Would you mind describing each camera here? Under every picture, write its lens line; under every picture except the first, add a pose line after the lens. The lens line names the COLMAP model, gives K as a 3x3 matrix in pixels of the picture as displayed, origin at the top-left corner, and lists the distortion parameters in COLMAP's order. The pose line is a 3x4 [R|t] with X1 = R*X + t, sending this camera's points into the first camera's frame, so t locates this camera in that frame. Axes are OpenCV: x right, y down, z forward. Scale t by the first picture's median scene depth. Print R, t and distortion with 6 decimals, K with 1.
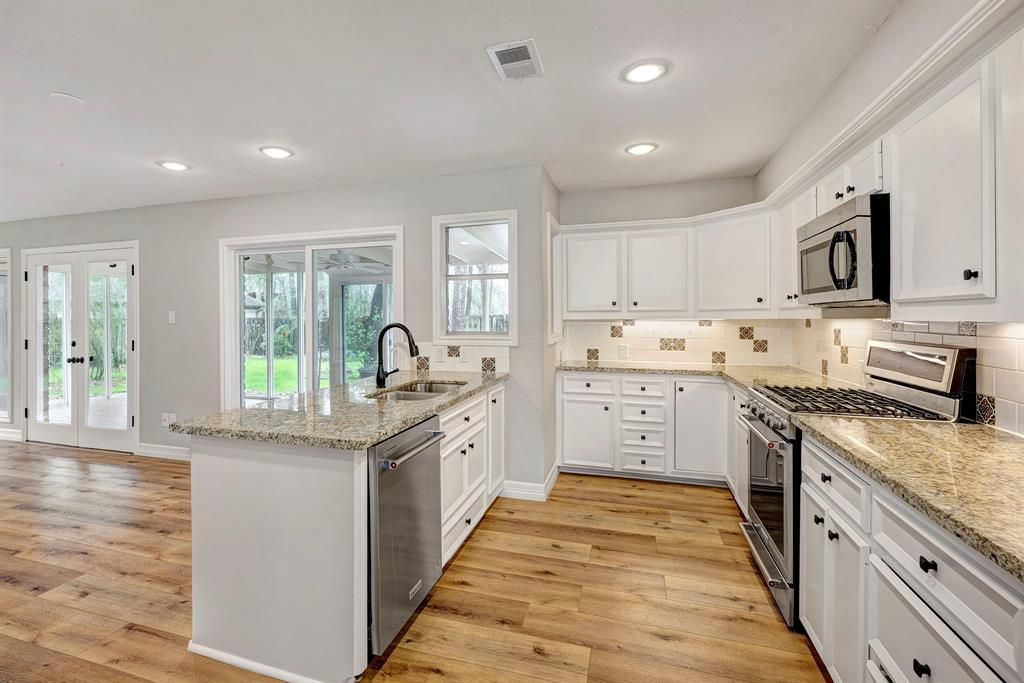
lens RADIAL K [[502.1, 0, 489.5], [0, 502.1, 317.0], [0, 0, 1]] dist [0.003637, 0.000623]
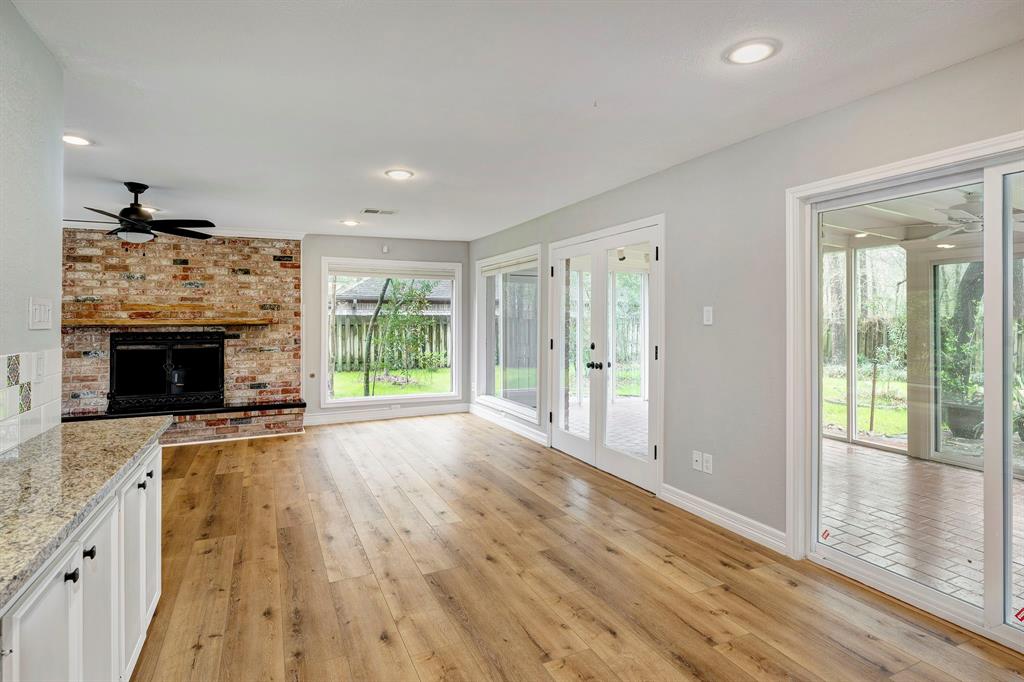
lens RADIAL K [[550.0, 0, 512.2], [0, 550.0, 313.9], [0, 0, 1]] dist [0.002853, 0.000726]
pose [[0.691504, 0.004454, -0.722359, -0.331041], [-0.011000, 0.999930, -0.004365, 0.005649], [0.722289, 0.010964, 0.691505, 0.341477]]
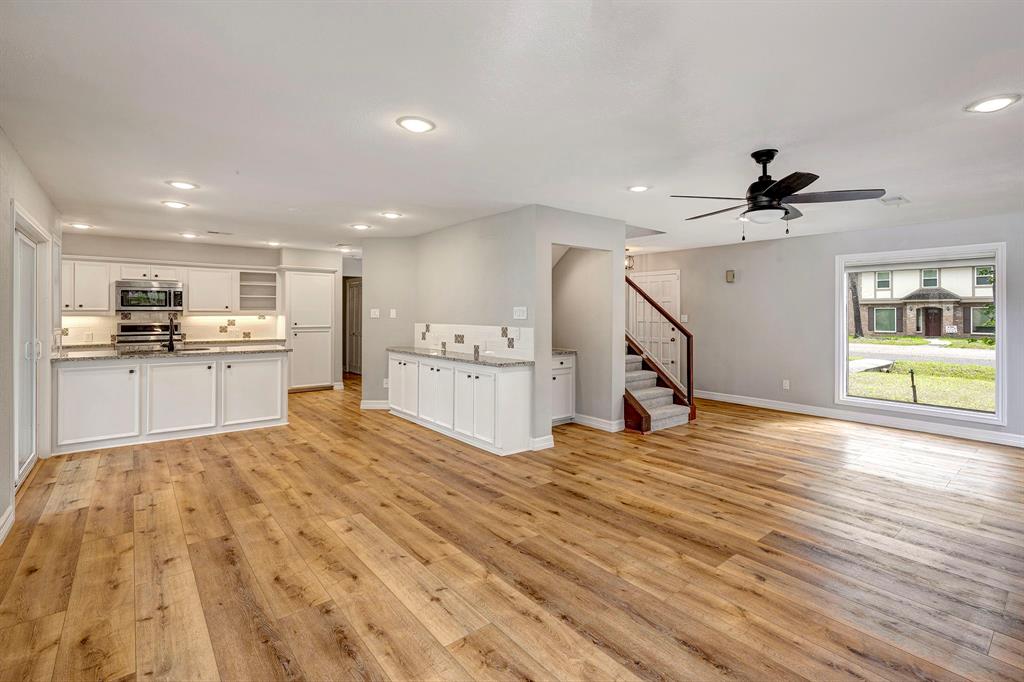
lens RADIAL K [[459.6, 0, 563.1], [0, 459.6, 314.1], [0, 0, 1]] dist [0.000614, -0.001014]
pose [[-0.886449, 0.010165, 0.462714, -1.767464], [0.008961, 0.999948, -0.004800, 0.019654], [-0.462739, -0.000109, -0.886495, 1.426398]]
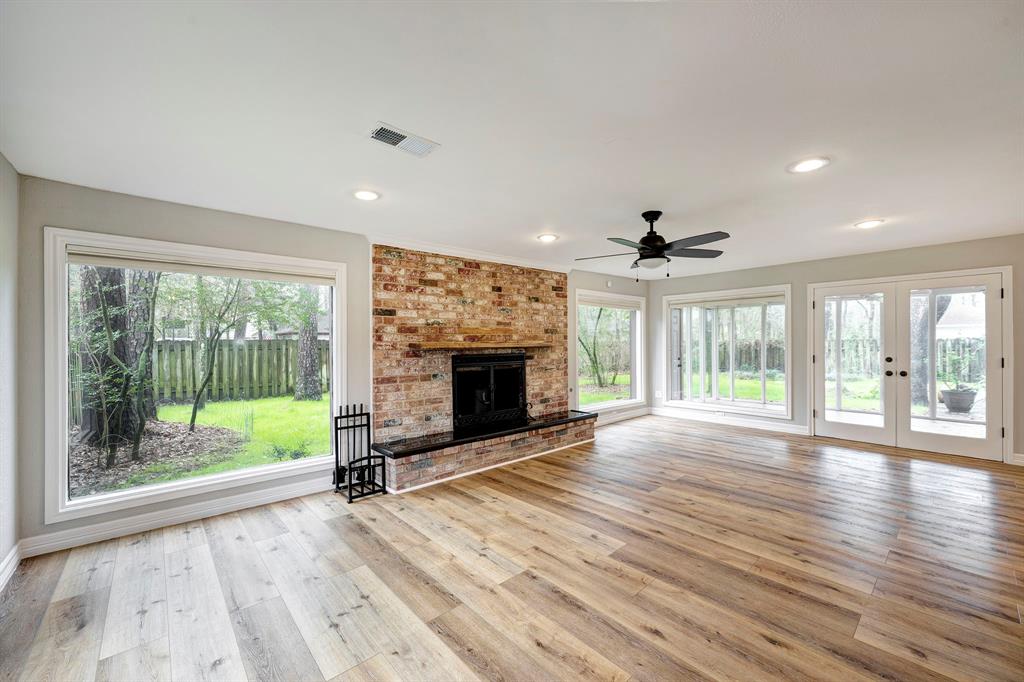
lens RADIAL K [[407.7, 0, 502.7], [0, 407.7, 341.1], [0, 0, 1]] dist [0.000925, 0.000379]
pose [[0.872572, 0.005366, -0.488456, -1.557077], [-0.006742, 0.999977, -0.001058, 0.023268], [0.488439, 0.004216, 0.872588, -0.381065]]
